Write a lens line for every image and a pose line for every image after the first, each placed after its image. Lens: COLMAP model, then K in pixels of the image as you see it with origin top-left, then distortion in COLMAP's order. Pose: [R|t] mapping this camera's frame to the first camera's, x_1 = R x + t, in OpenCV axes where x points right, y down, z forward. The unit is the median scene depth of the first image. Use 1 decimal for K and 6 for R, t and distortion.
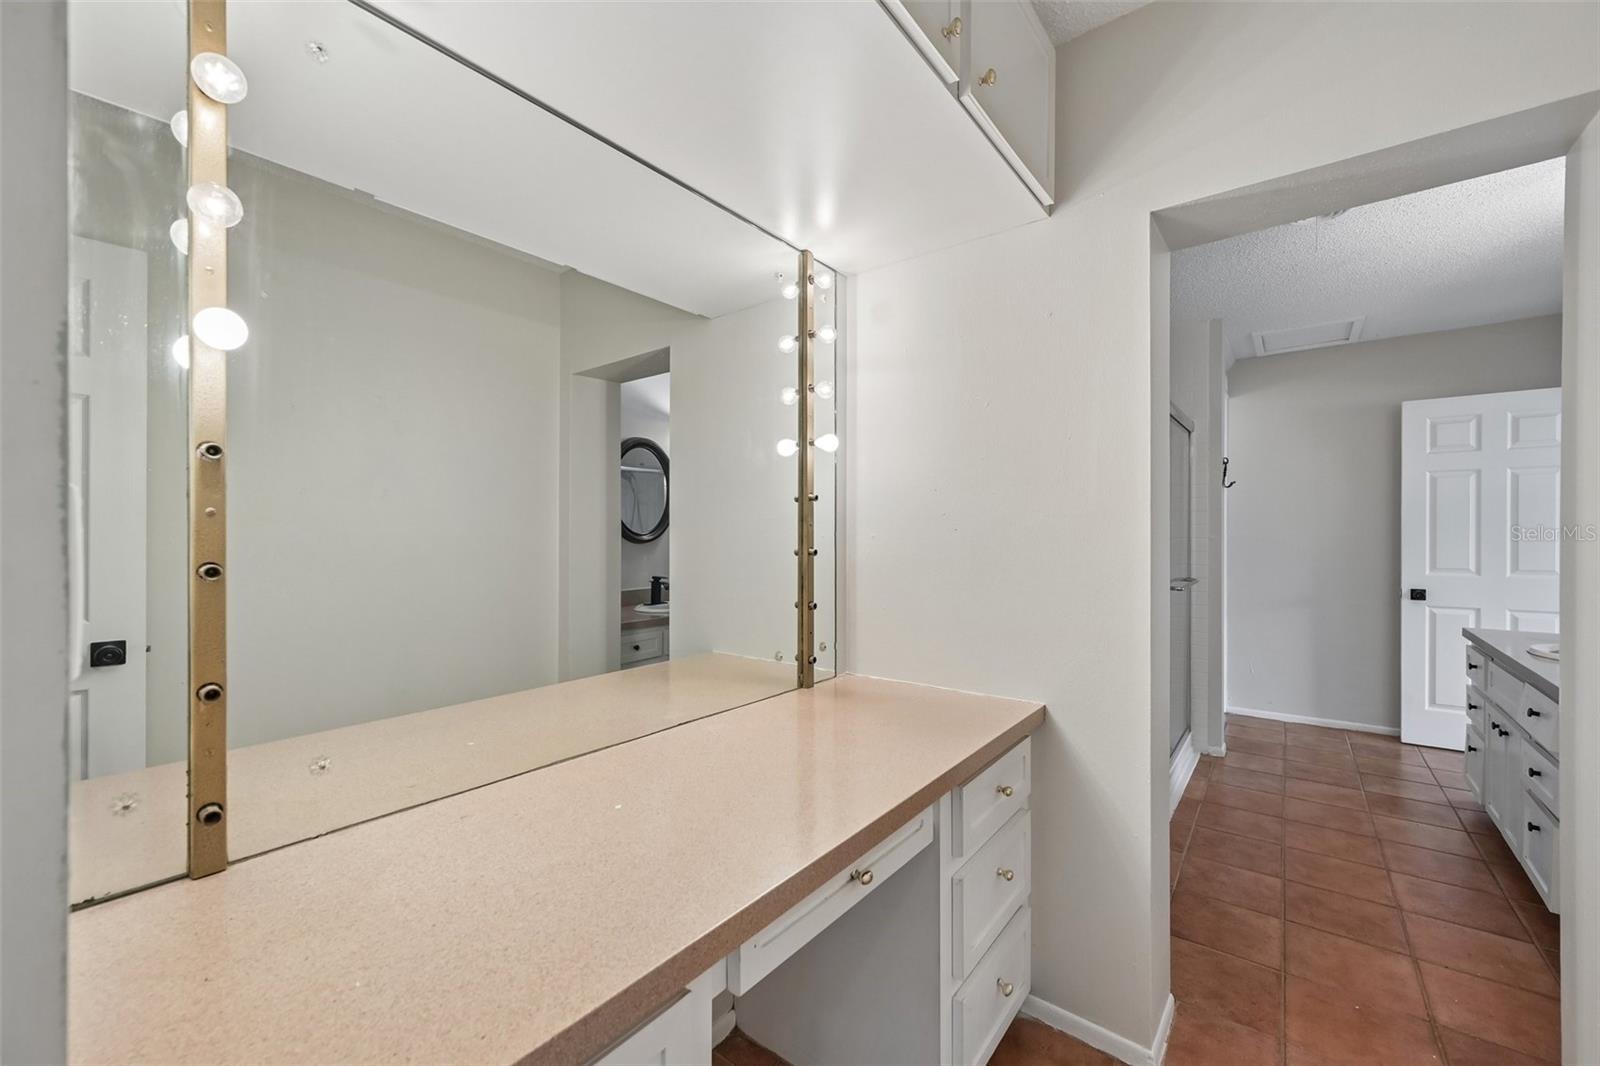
lens RADIAL K [[637.1, 0, 798.3], [0, 637.1, 535.6], [0, 0, 1]] dist [-0.002239, -0.000488]
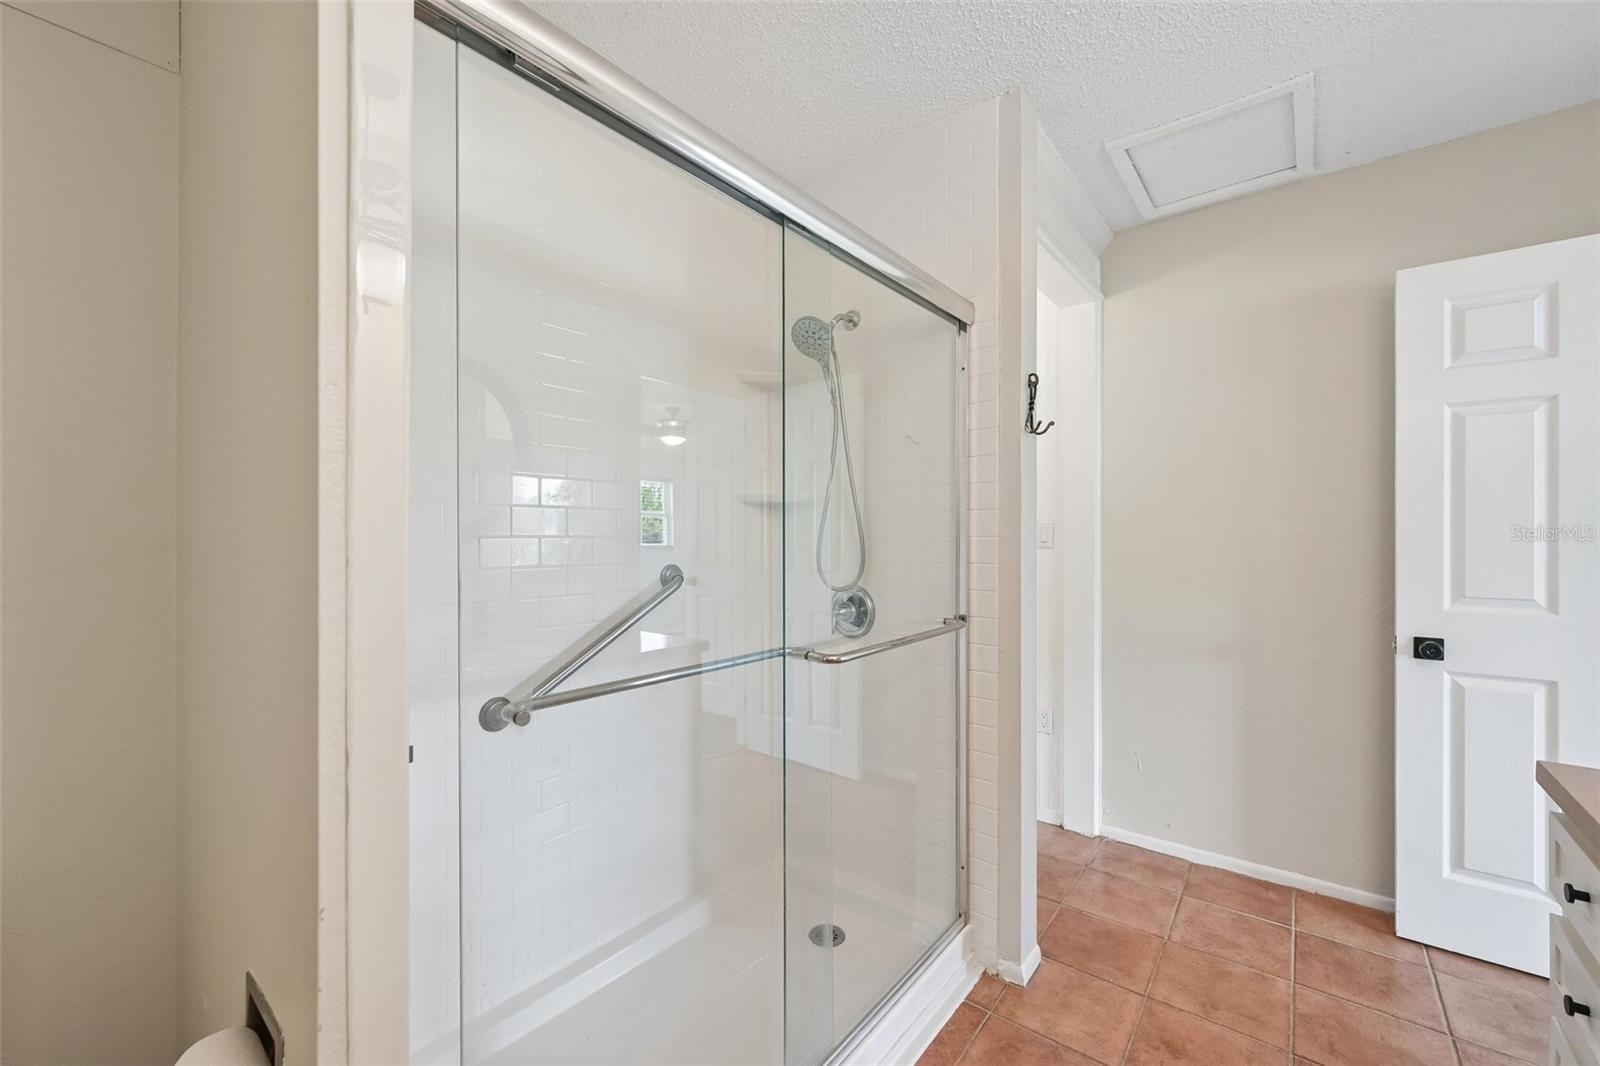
lens RADIAL K [[637.1, 0, 802.2], [0, 637.1, 532.0], [0, 0, 1]] dist [-0.002239, -0.000488]
pose [[0.999924, 0.001684, -0.012233, 0.483710], [-0.001761, 0.999979, -0.006274, 0.003823], [0.012223, 0.006295, 0.999905, 0.488422]]
